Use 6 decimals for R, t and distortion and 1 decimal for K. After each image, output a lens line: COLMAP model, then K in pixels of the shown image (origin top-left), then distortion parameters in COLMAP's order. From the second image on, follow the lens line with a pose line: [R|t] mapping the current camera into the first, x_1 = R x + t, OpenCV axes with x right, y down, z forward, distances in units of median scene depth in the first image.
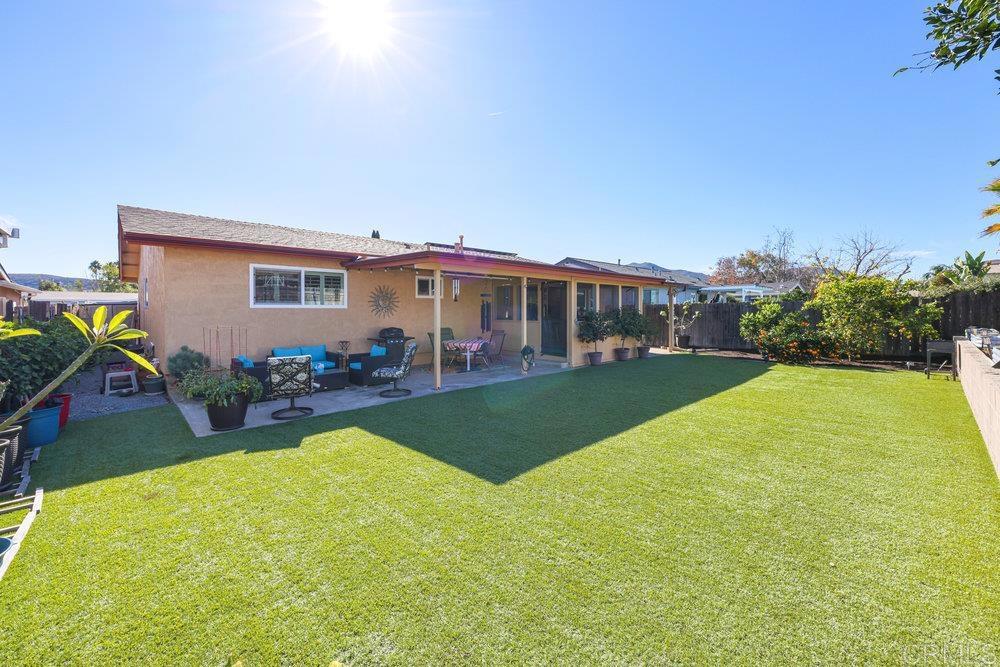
lens RADIAL K [[402.0, 0, 504.6], [0, 402.0, 330.2], [0, 0, 1]] dist [0.000990, 0.000113]
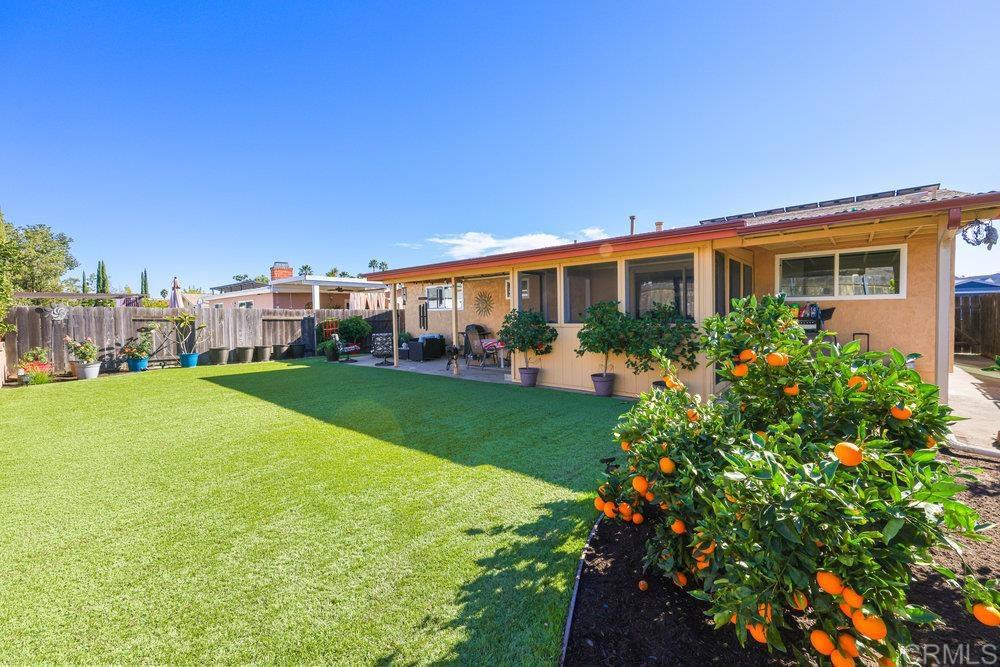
lens RADIAL K [[400.8, 0, 494.1], [0, 400.8, 320.8], [0, 0, 1]] dist [0.000826, 0.000015]
pose [[0.086062, 0.016423, -0.996154, 0.900623], [-0.033055, 0.999361, 0.013620, -0.033697], [0.995741, 0.031755, 0.086550, 0.866434]]
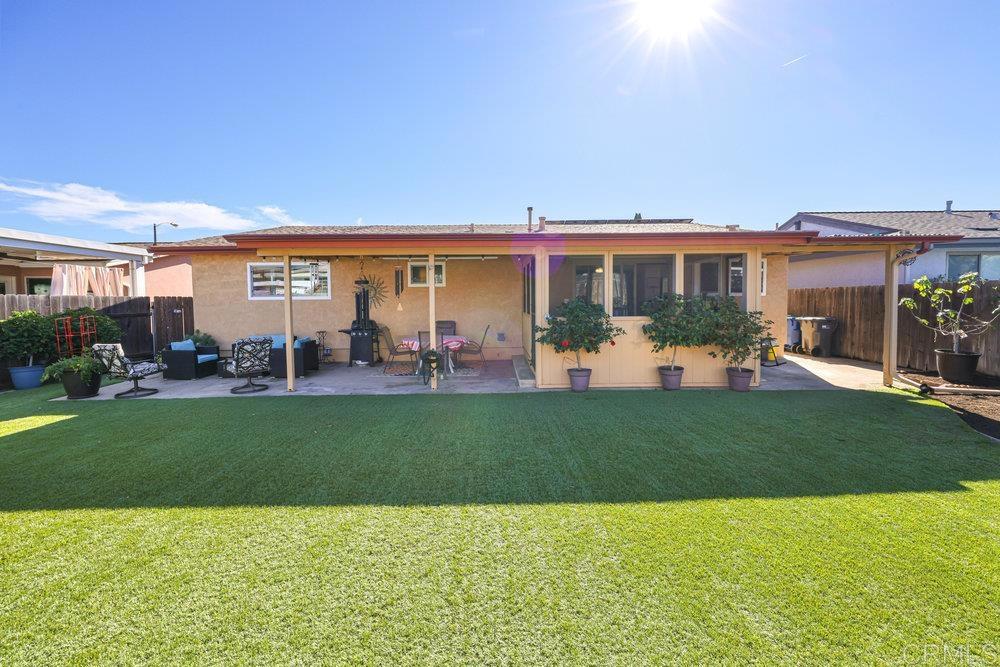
lens RADIAL K [[402.0, 0, 504.6], [0, 402.0, 330.2], [0, 0, 1]] dist [0.000990, 0.000113]
pose [[0.726996, 0.045158, -0.685155, 0.547427], [-0.025789, 0.998927, 0.038475, -0.023244], [0.686157, -0.010302, 0.727380, 0.479979]]
